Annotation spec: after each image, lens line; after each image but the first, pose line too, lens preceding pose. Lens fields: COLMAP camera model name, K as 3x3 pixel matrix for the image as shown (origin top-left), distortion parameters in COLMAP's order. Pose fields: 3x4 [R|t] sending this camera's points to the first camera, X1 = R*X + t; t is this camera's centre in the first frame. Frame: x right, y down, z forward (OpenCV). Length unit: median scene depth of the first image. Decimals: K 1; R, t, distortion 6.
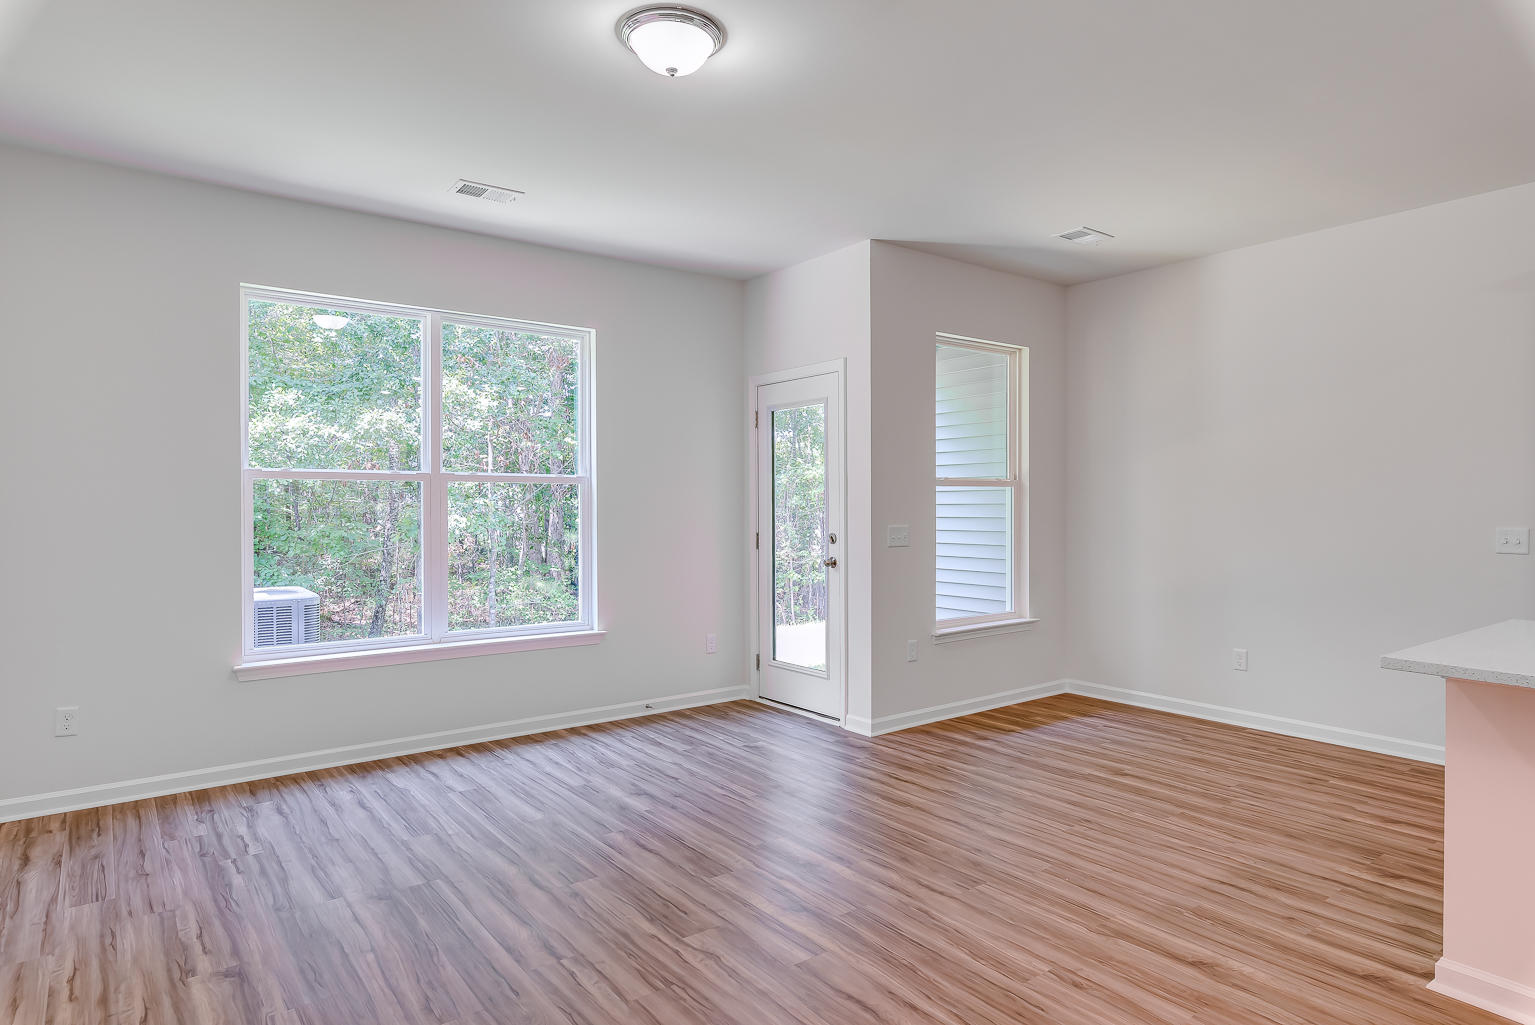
lens RADIAL K [[882.1, 0, 768.9], [0, 882.1, 509.0], [0, 0, 1]] dist [0.018286, -0.000051]
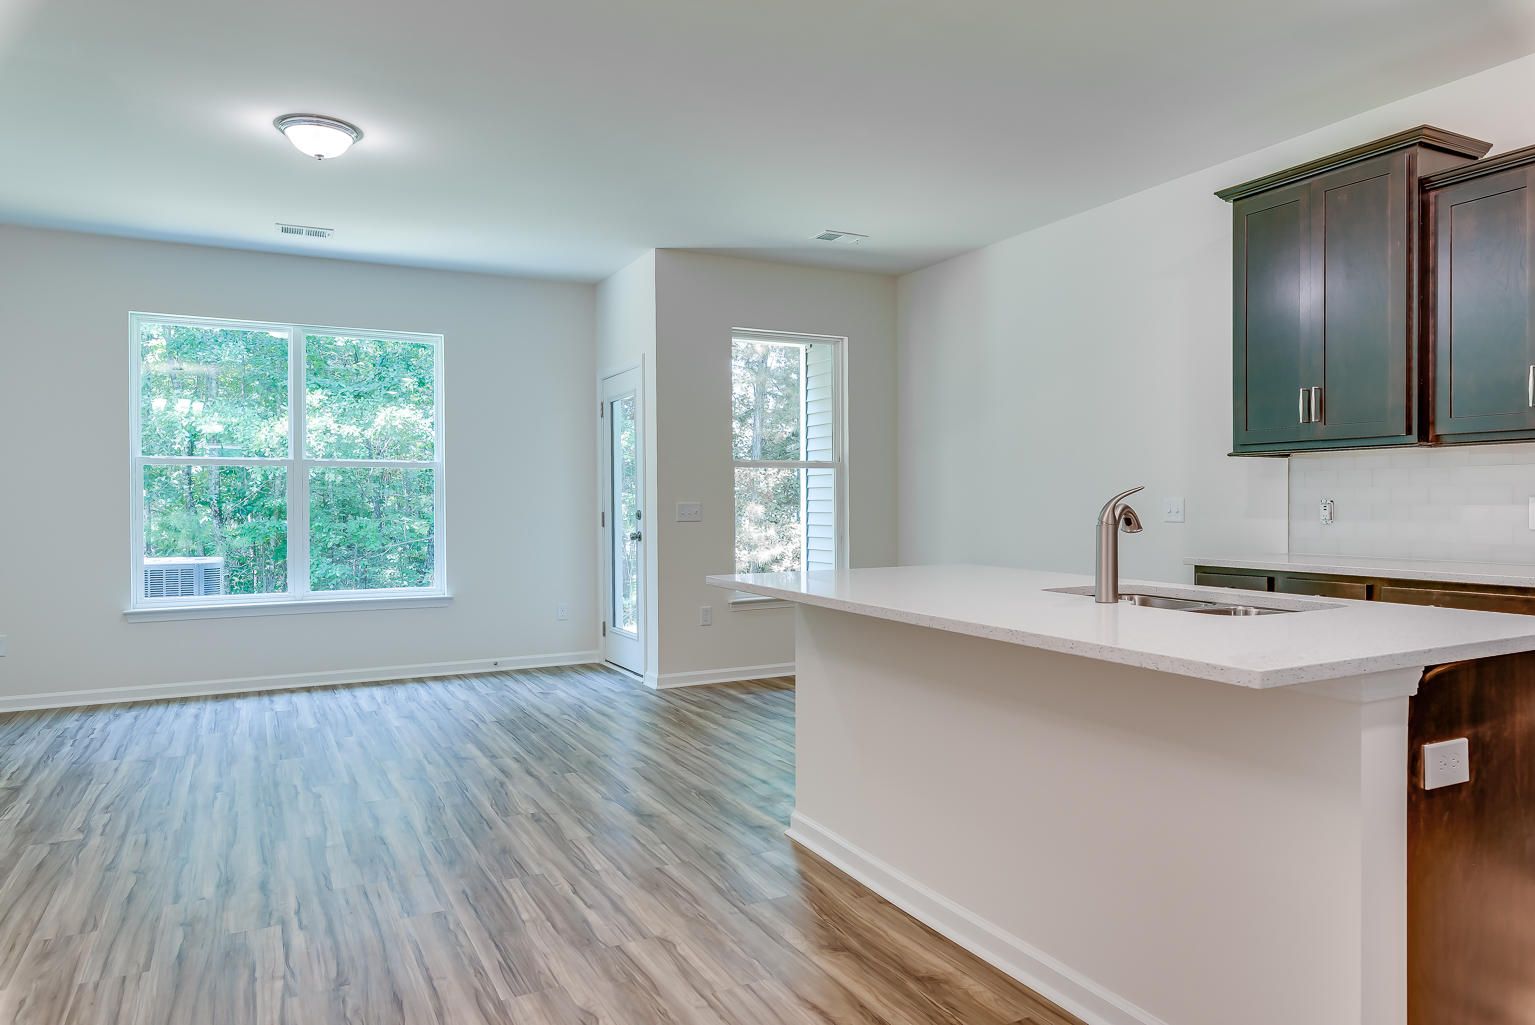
lens RADIAL K [[990.1, 0, 769.7], [0, 990.1, 508.8], [0, 0, 1]] dist [0.003491, 0.002002]
pose [[0.984954, -0.005387, -0.172732, 0.452356], [0.005583, 0.999984, 0.000647, 0.025725], [0.172726, -0.001602, 0.984969, -0.208962]]
